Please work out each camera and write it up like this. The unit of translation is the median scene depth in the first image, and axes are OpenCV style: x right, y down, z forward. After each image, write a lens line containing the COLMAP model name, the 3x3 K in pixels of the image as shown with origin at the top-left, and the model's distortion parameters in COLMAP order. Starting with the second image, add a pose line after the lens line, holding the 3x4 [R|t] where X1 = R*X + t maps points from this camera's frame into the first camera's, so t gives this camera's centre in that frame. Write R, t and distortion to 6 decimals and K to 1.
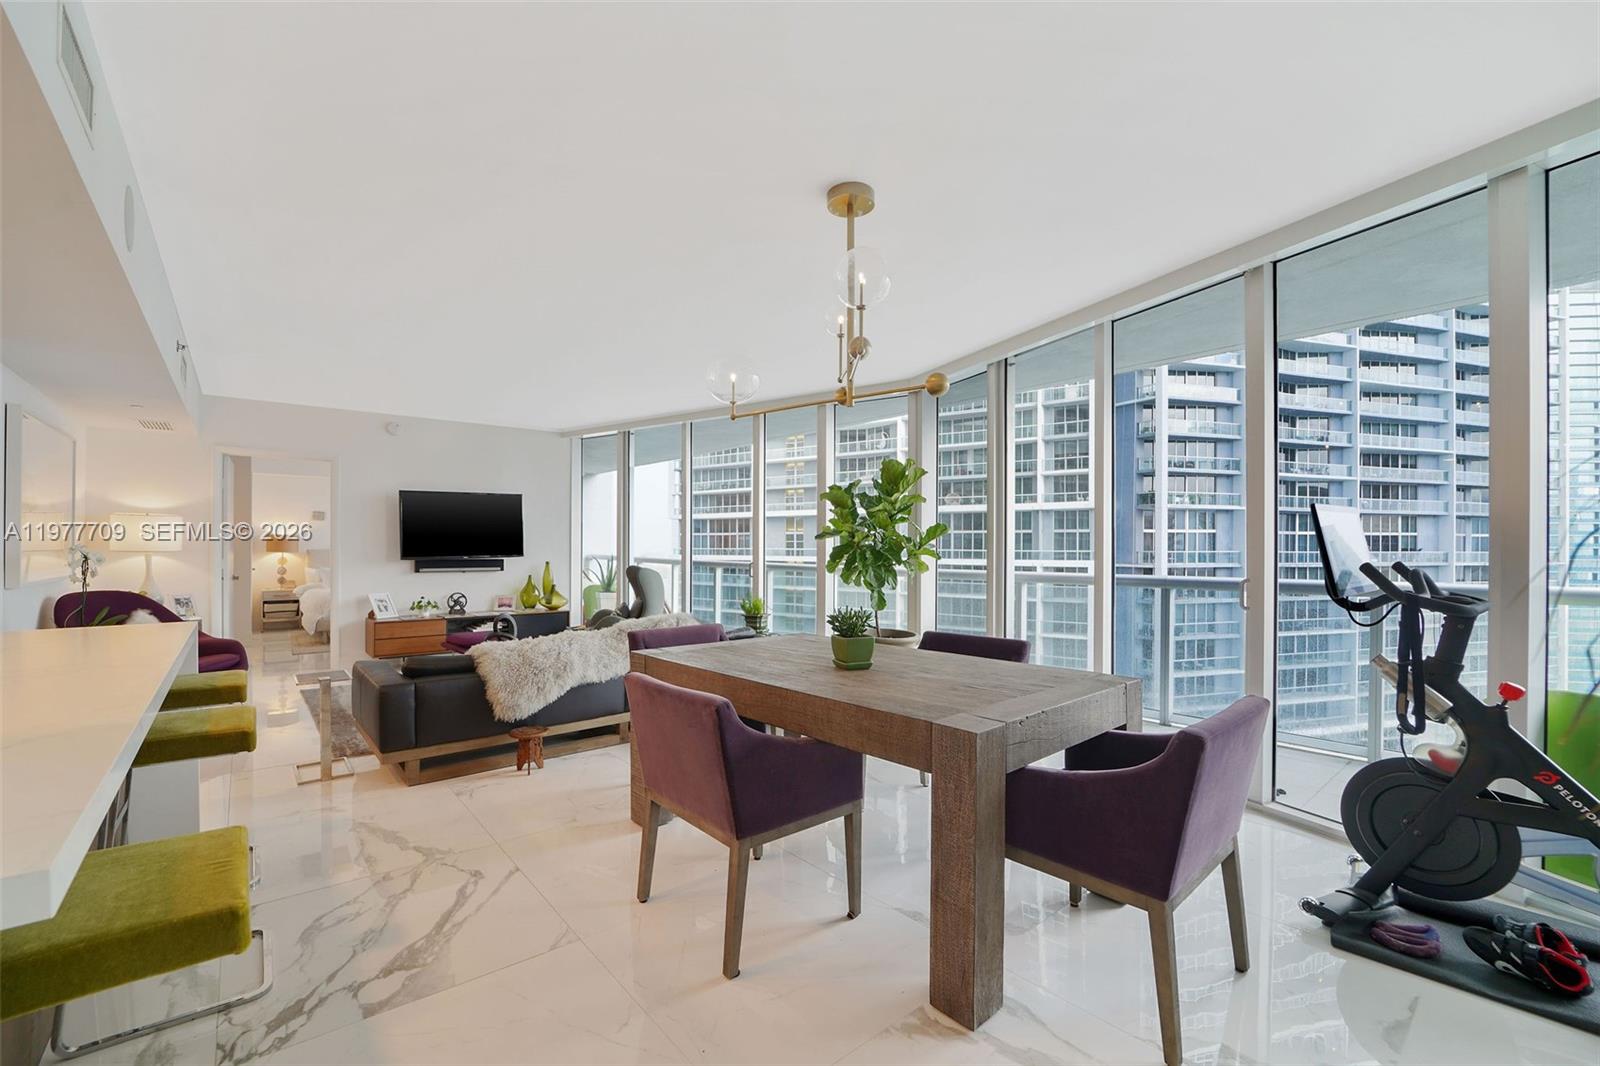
lens RADIAL K [[666.6, 0, 829.2], [0, 666.6, 549.8], [0, 0, 1]] dist [-0.007160, -0.004902]
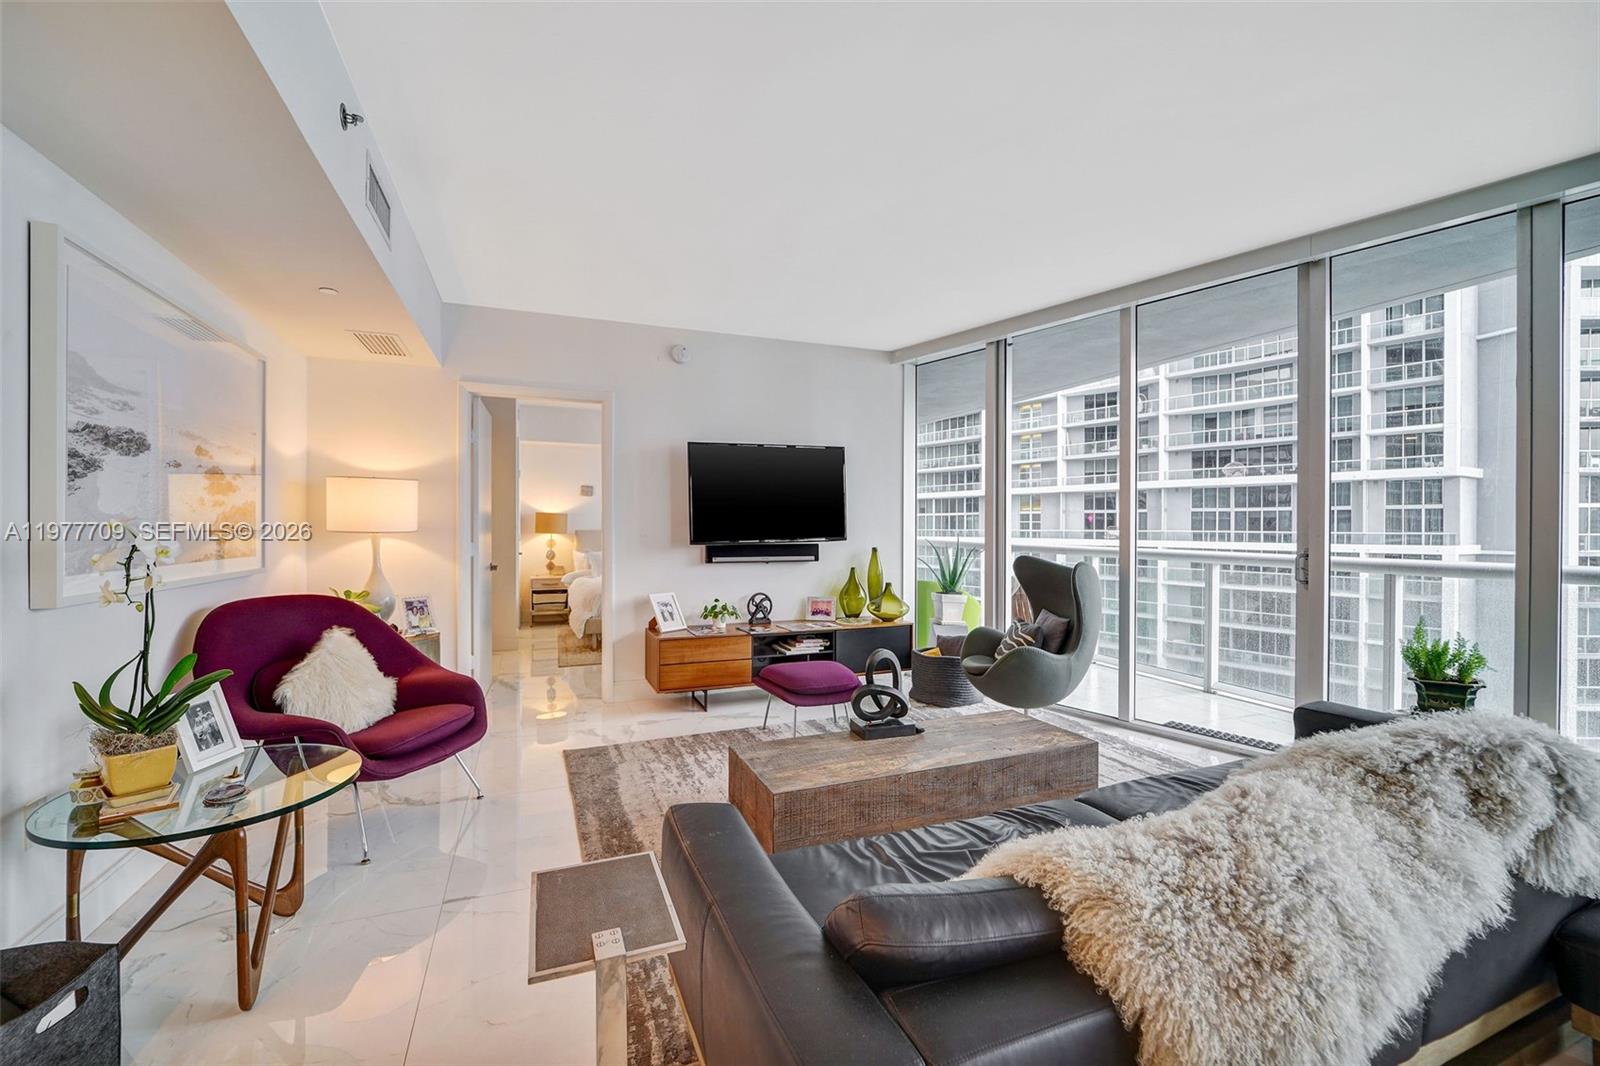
lens RADIAL K [[666.6, 0, 807.0], [0, 666.6, 535.8], [0, 0, 1]] dist [-0.007160, -0.004902]
pose [[0.943962, 0.002408, -0.330044, -0.067338], [-0.000203, 0.999977, 0.006716, 0.000323], [0.330053, -0.006272, 0.943942, 0.086932]]
